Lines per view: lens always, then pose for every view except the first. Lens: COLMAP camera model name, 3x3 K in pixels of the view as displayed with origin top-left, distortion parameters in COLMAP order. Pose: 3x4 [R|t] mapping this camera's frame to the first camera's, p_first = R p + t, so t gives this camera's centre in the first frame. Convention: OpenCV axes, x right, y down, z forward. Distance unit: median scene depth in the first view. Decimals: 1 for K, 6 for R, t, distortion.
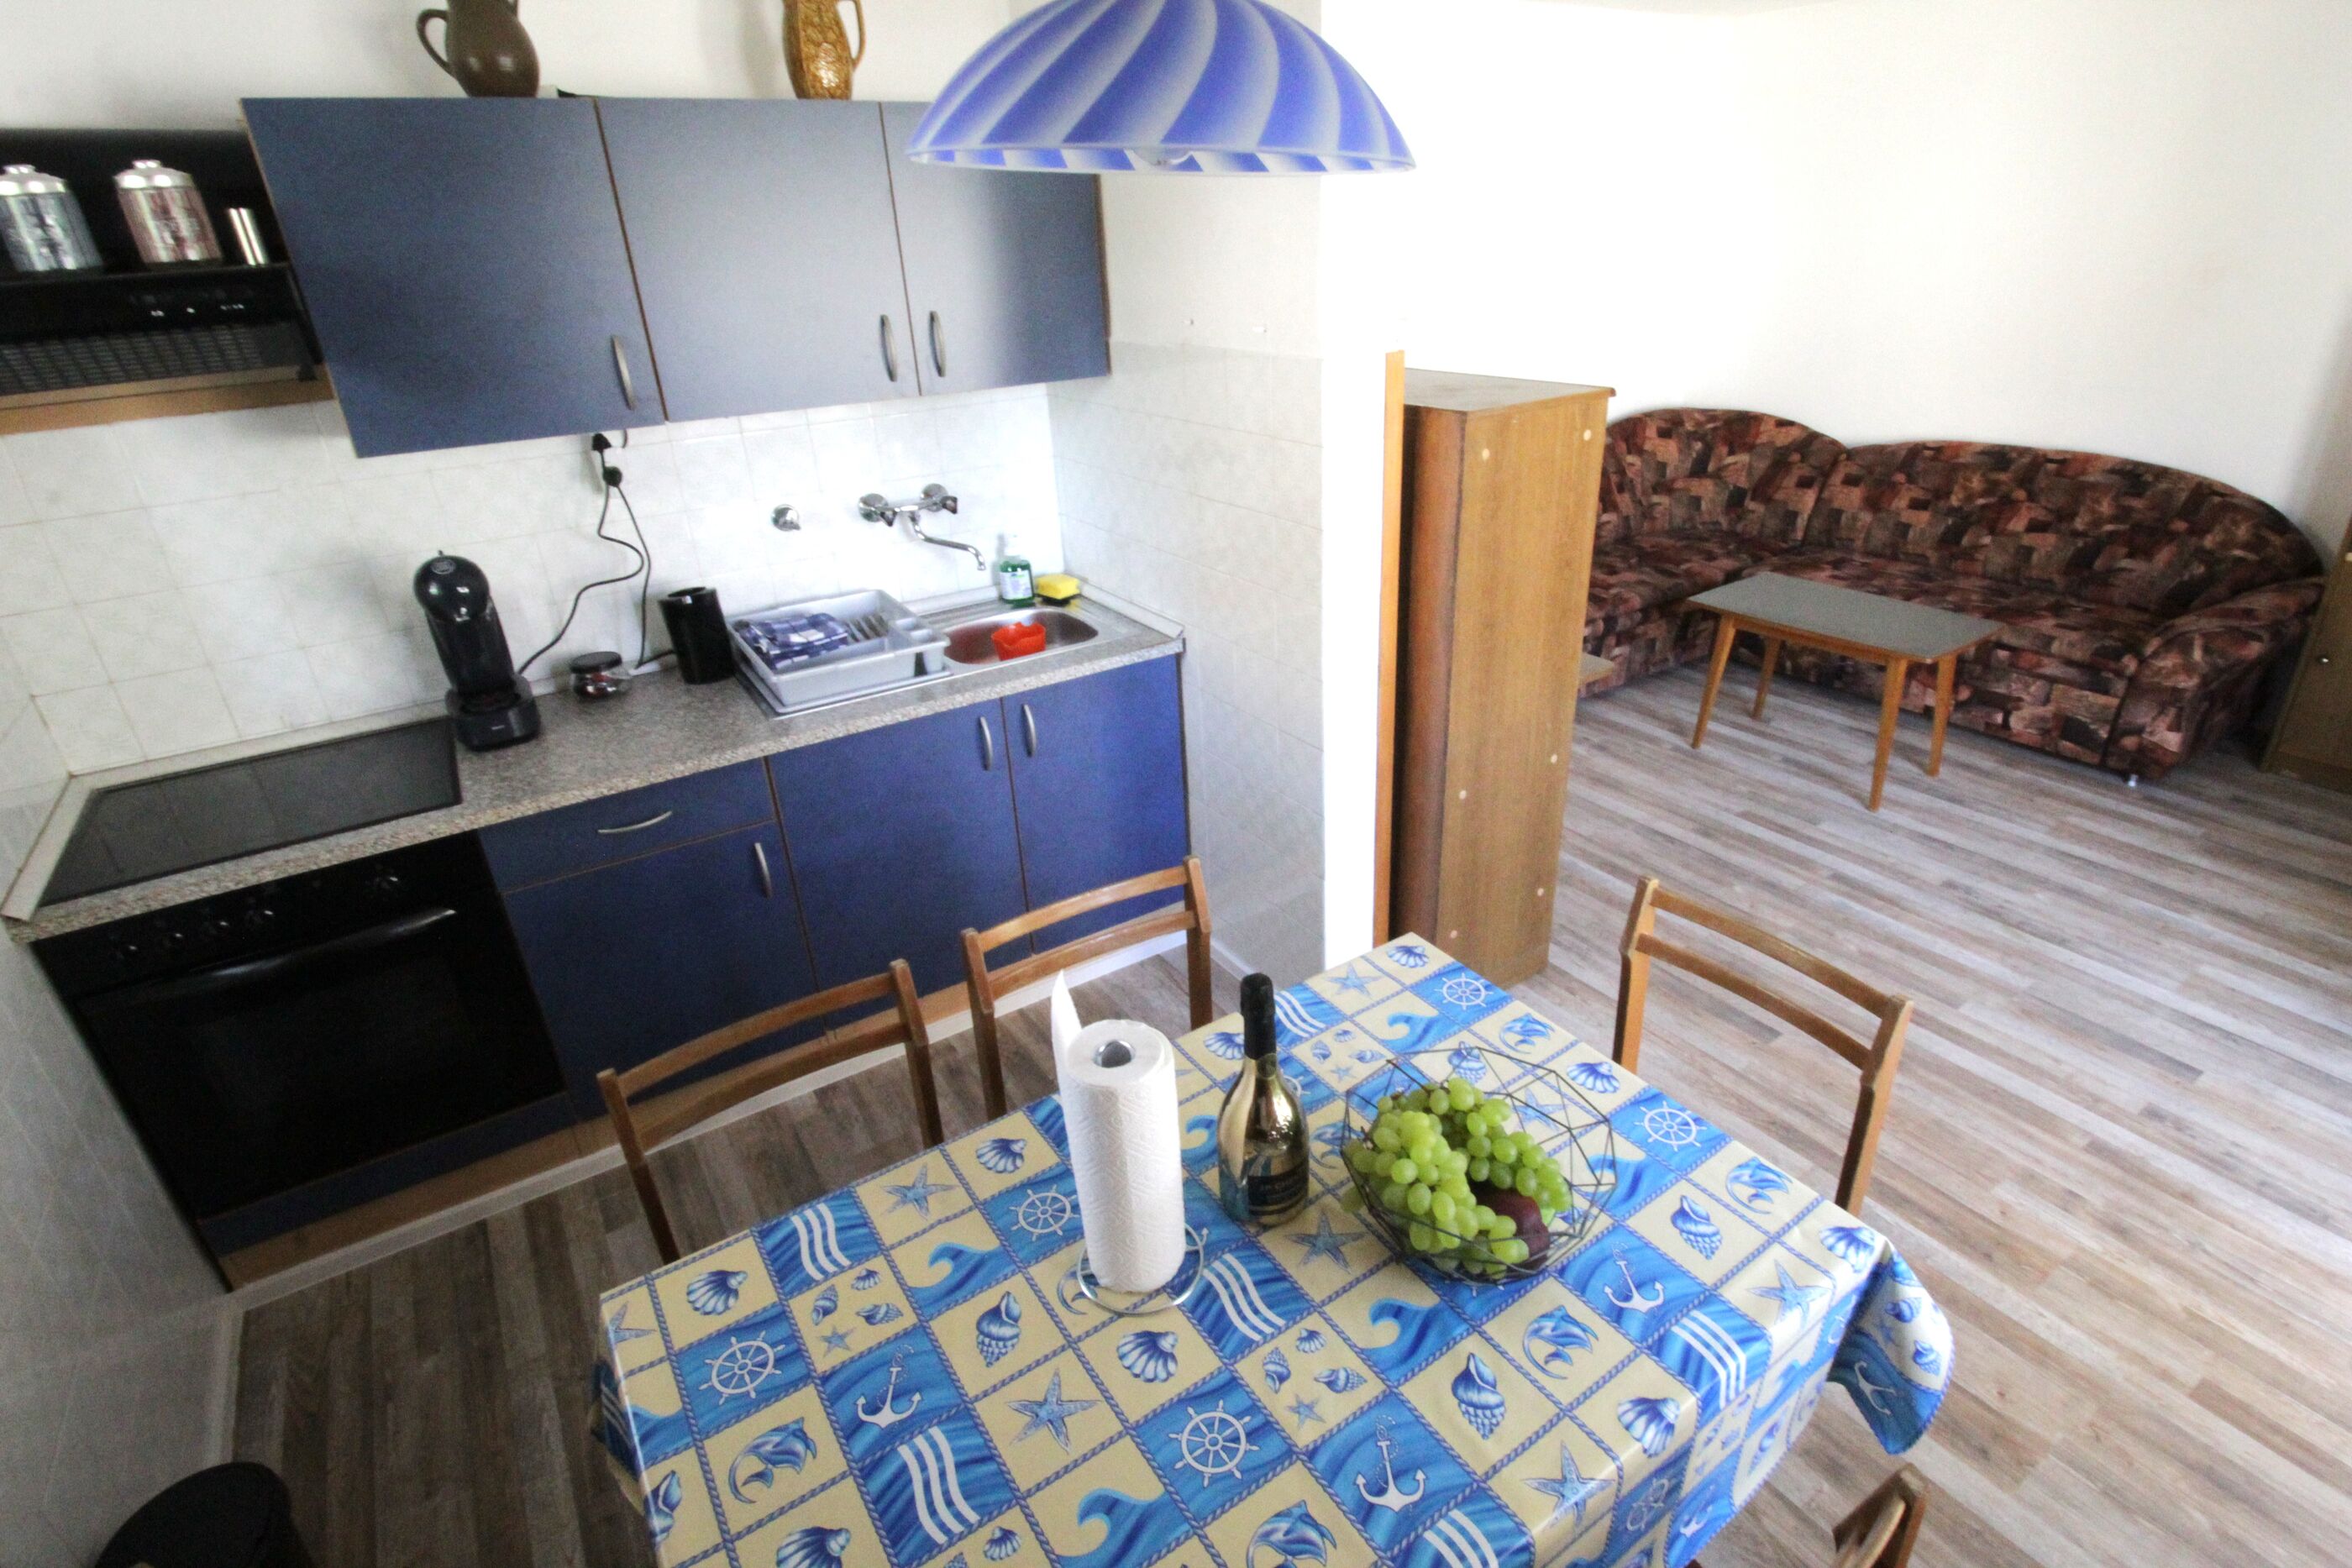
lens RADIAL K [[1156.1, 0, 1208.6], [0, 1156.1, 778.1], [0, 0, 1]] dist [0.002476, -0.014872]
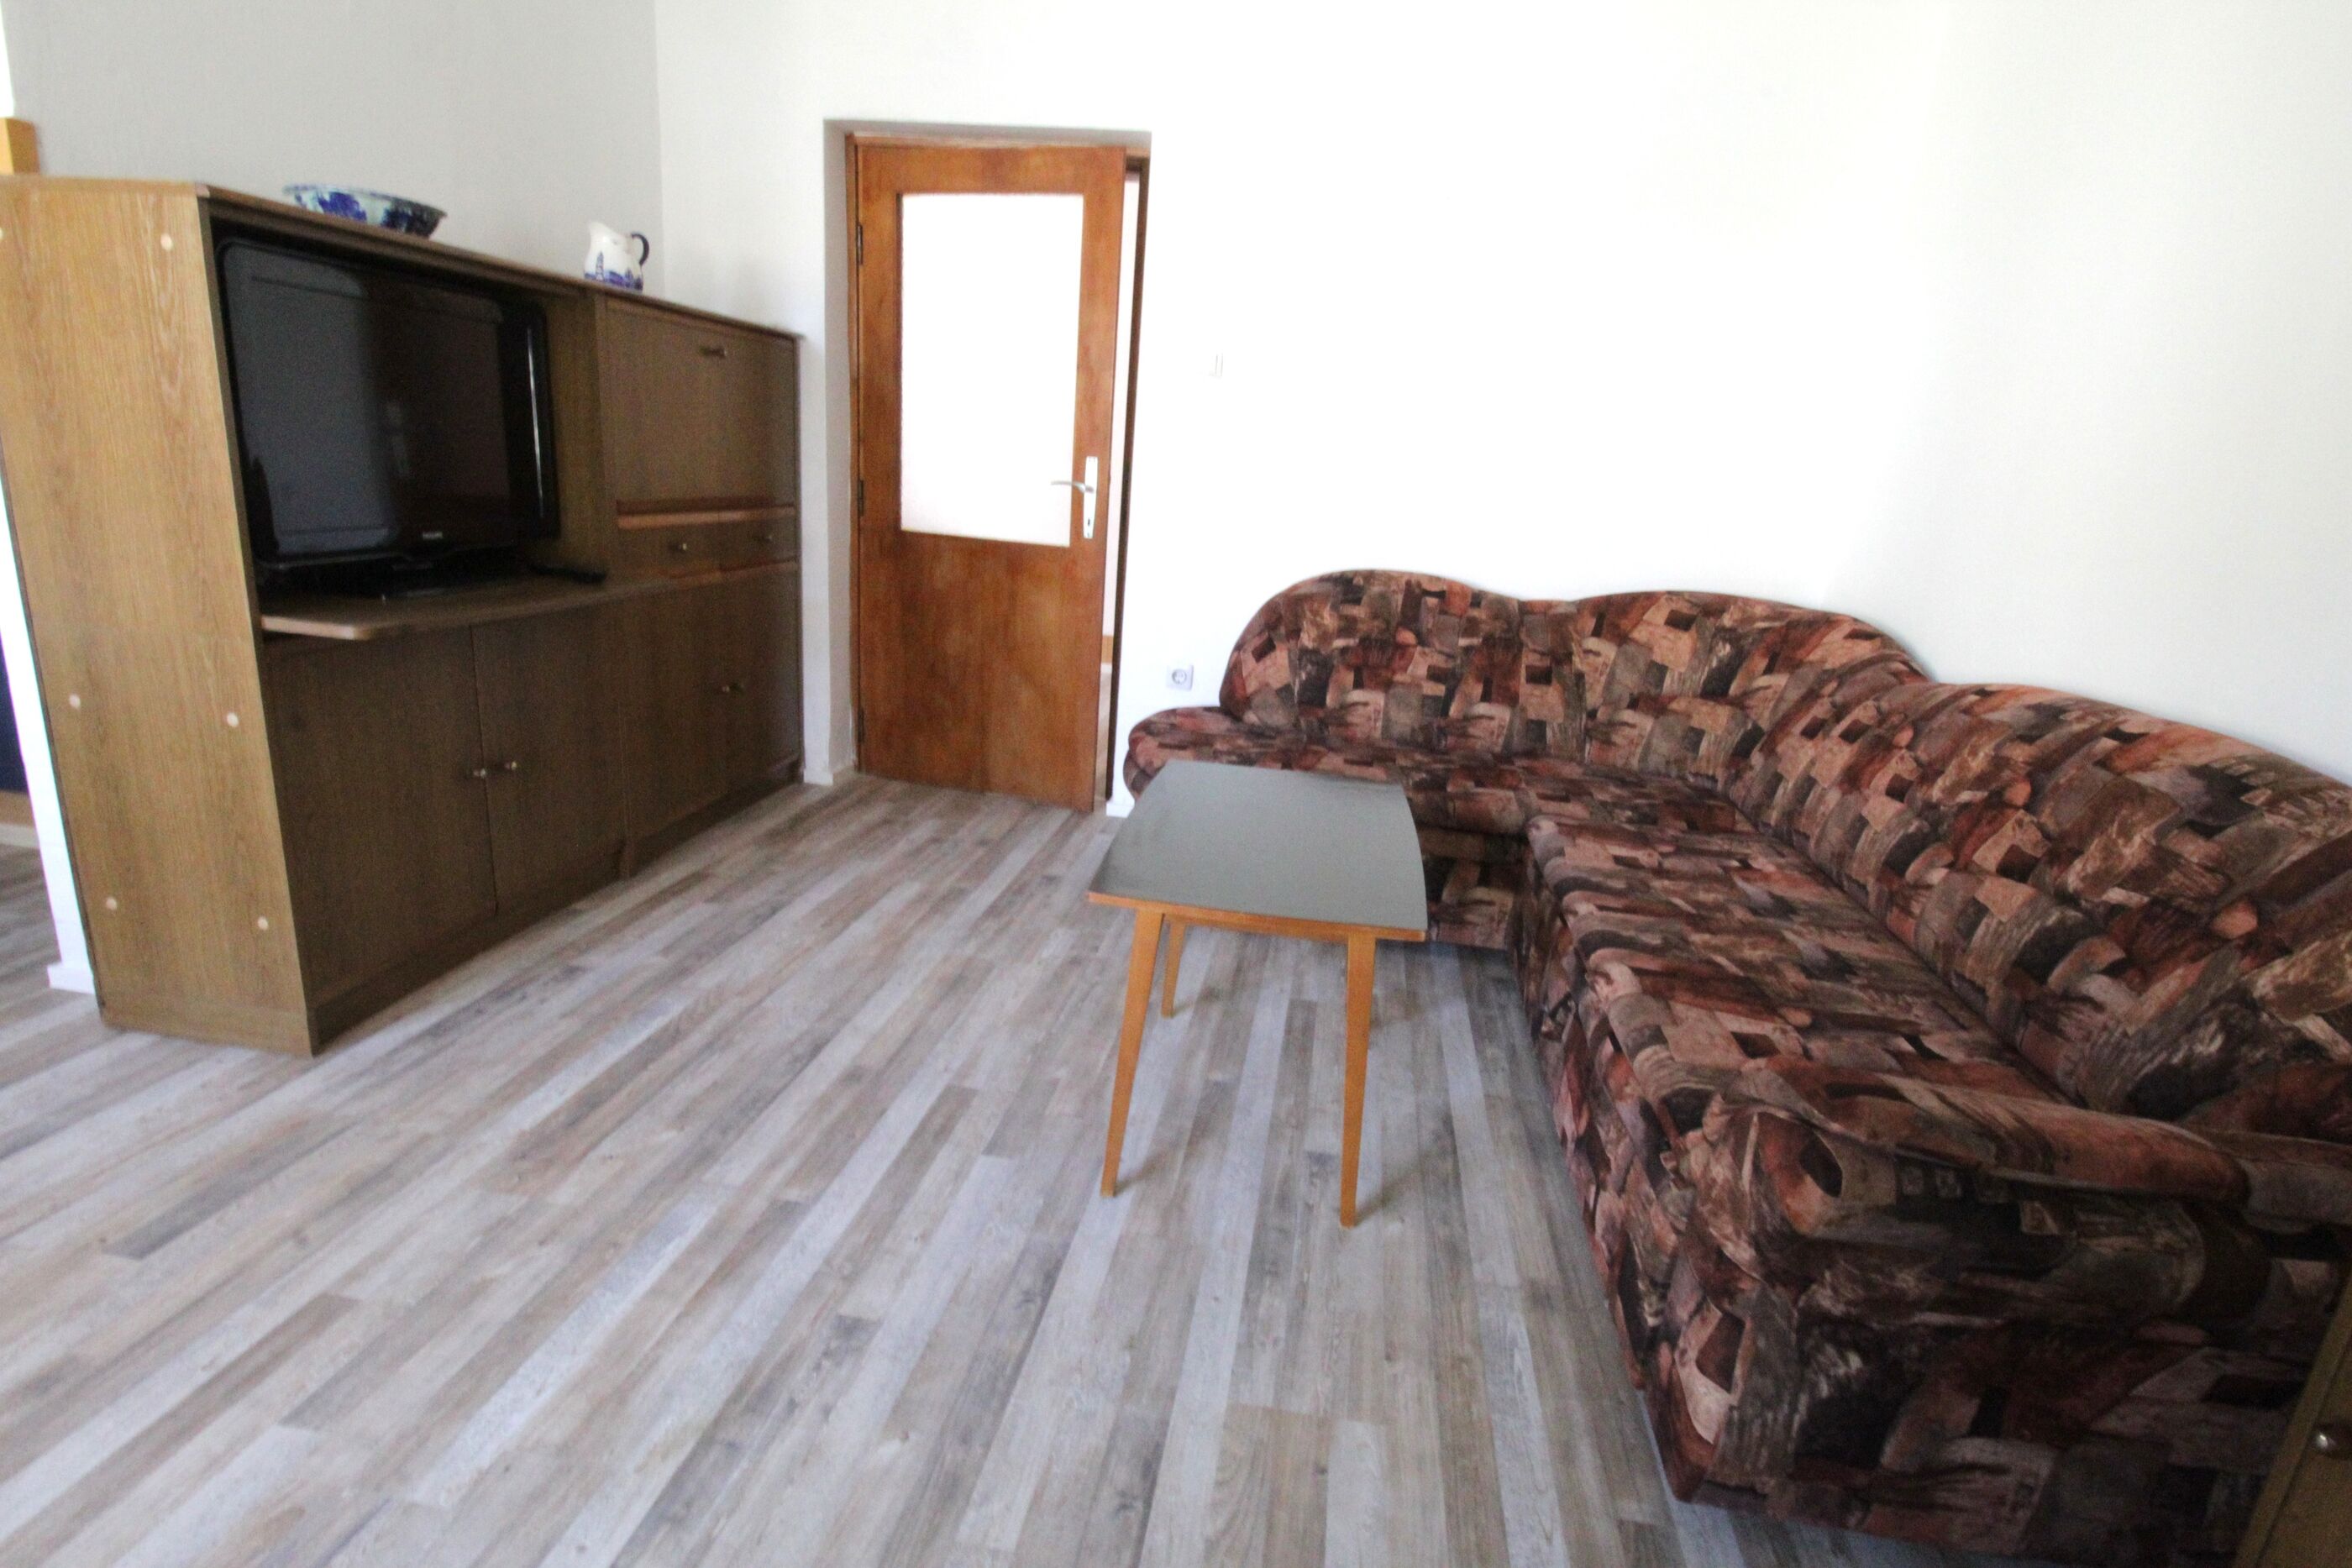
lens RADIAL K [[1156.1, 0, 1208.6], [0, 1156.1, 778.1], [0, 0, 1]] dist [0.002476, -0.014872]
pose [[0.745366, 0.270082, -0.609495, 1.040611], [-0.383529, 0.921534, -0.060672, -0.150661], [0.545284, 0.278982, 0.790465, 0.685472]]
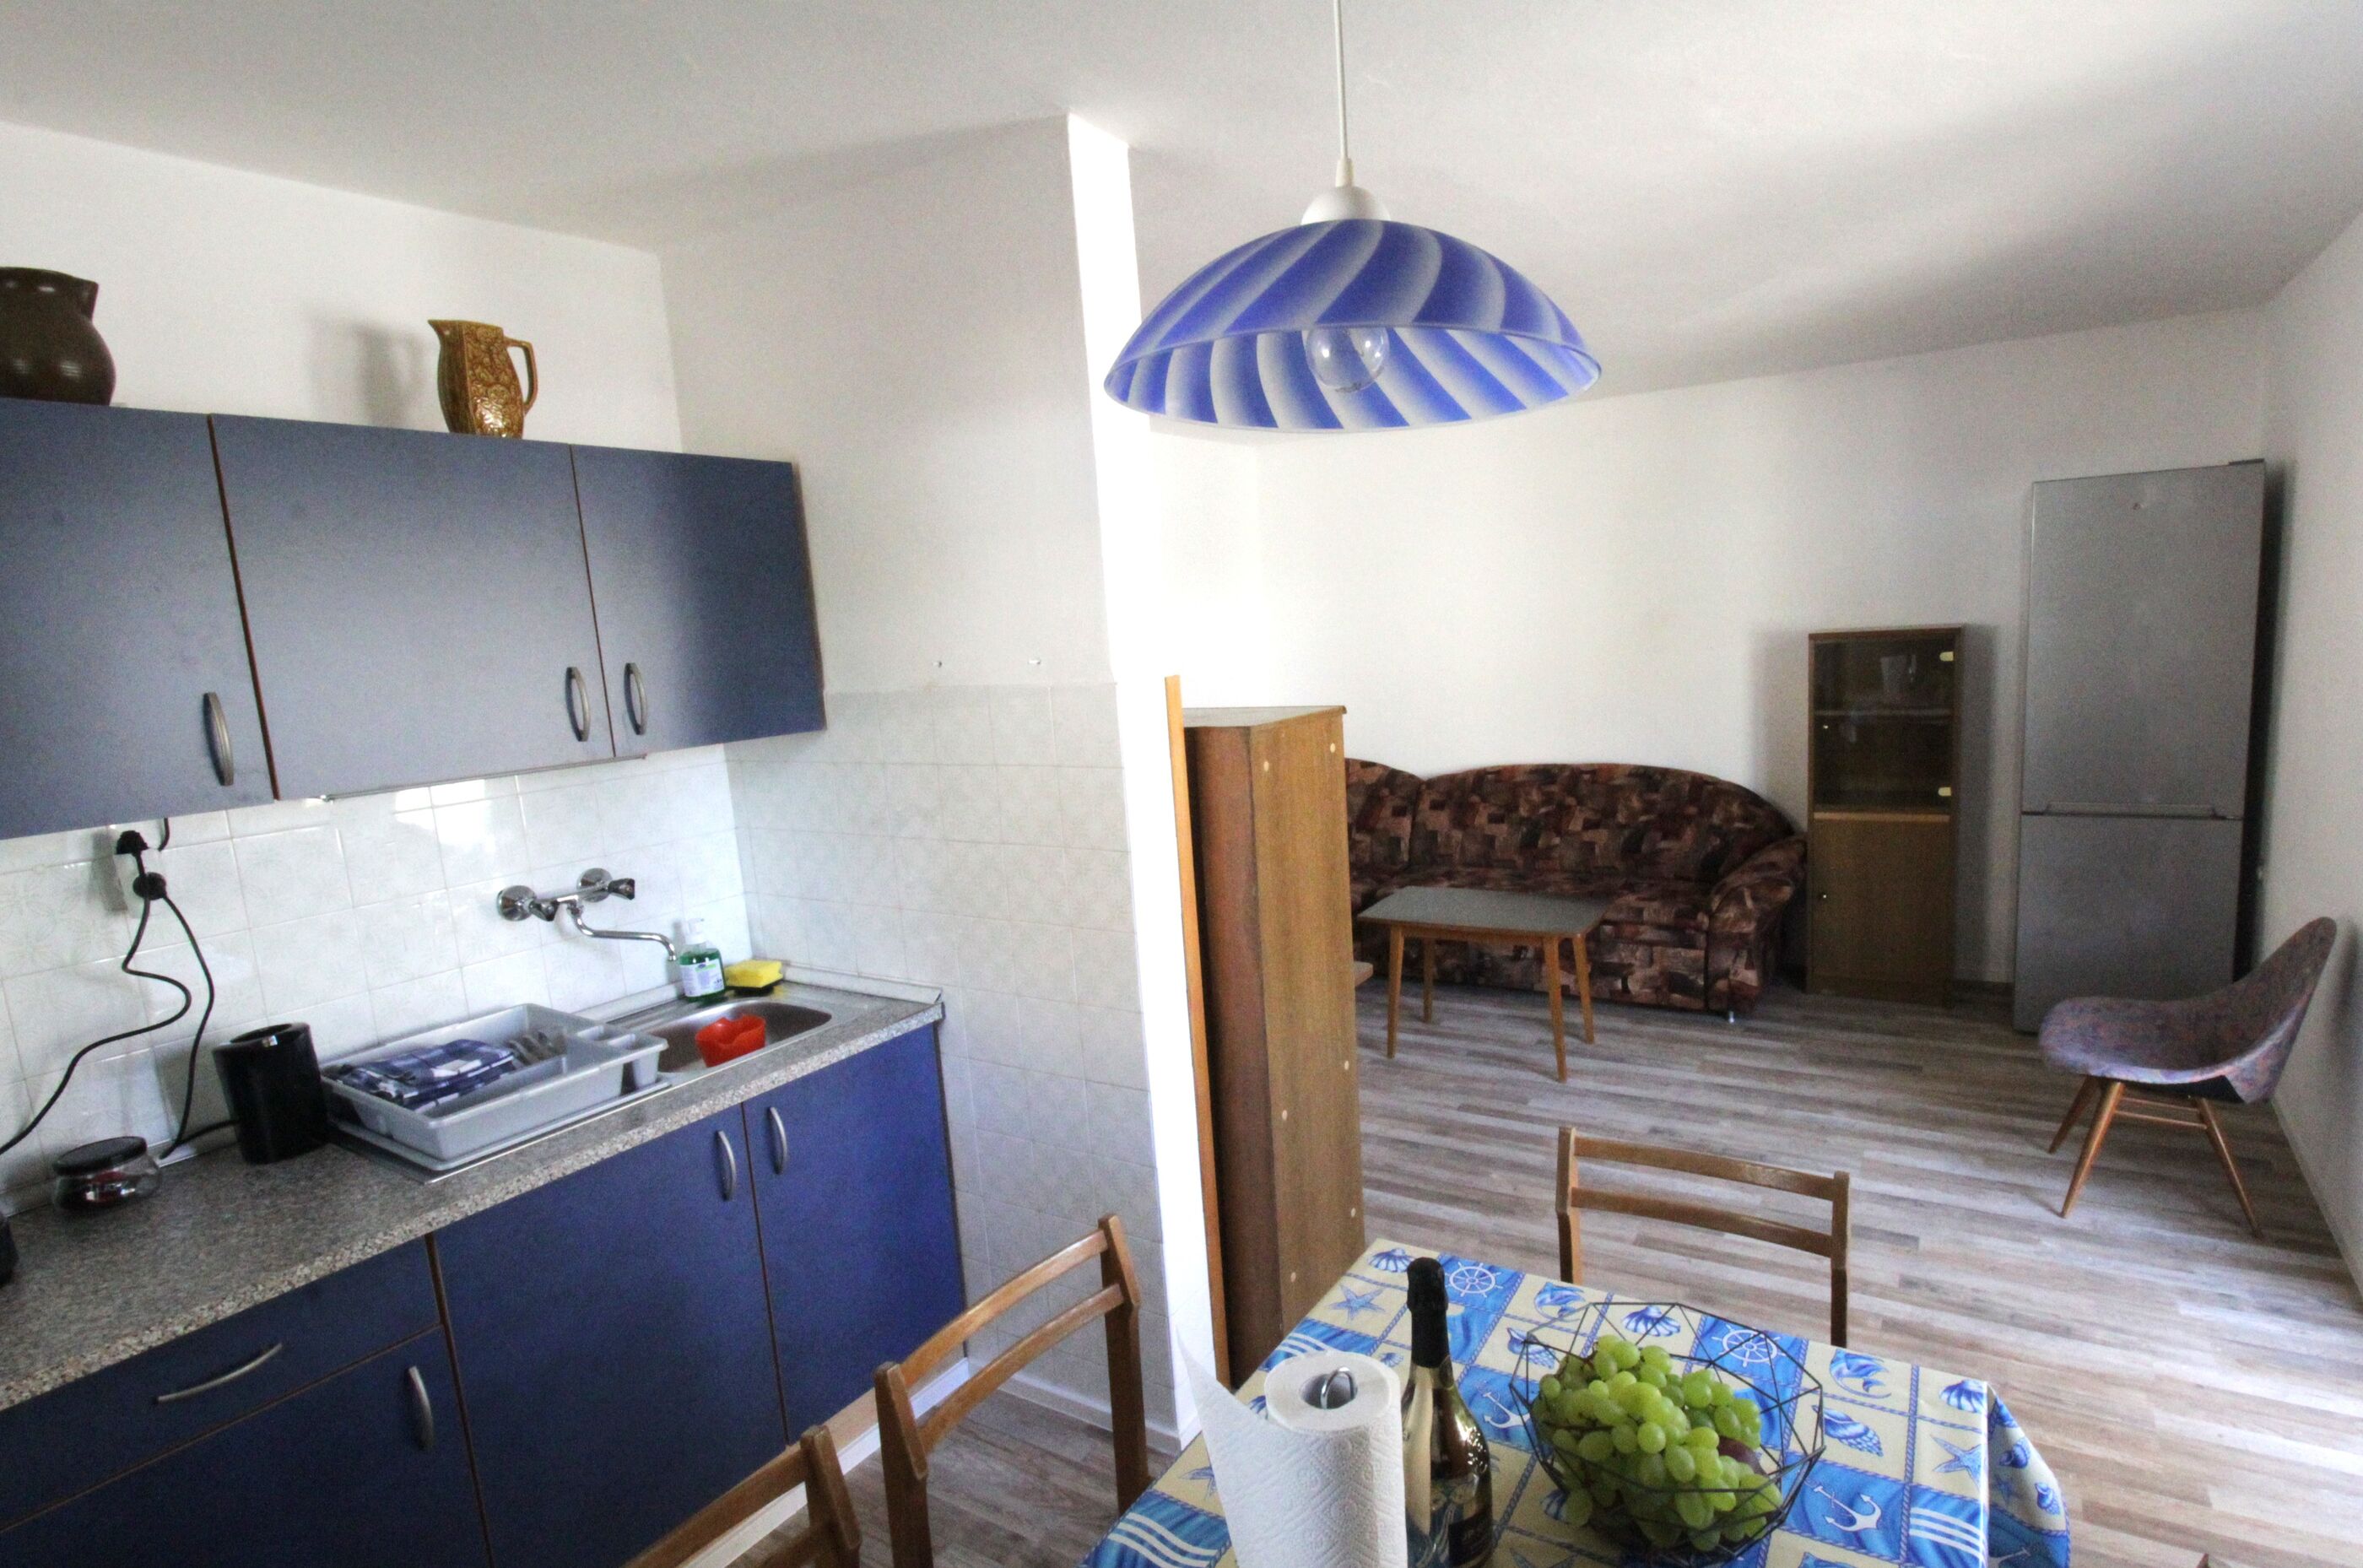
lens RADIAL K [[1204.9, 0, 1256.3], [0, 1204.9, 804.3], [0, 0, 1]] dist [0.002259, -0.015031]
pose [[0.903054, -0.079224, 0.422158, -0.163944], [0.204788, 0.943357, -0.261035, 0.022447], [-0.377566, 0.322181, 0.868126, 0.058483]]
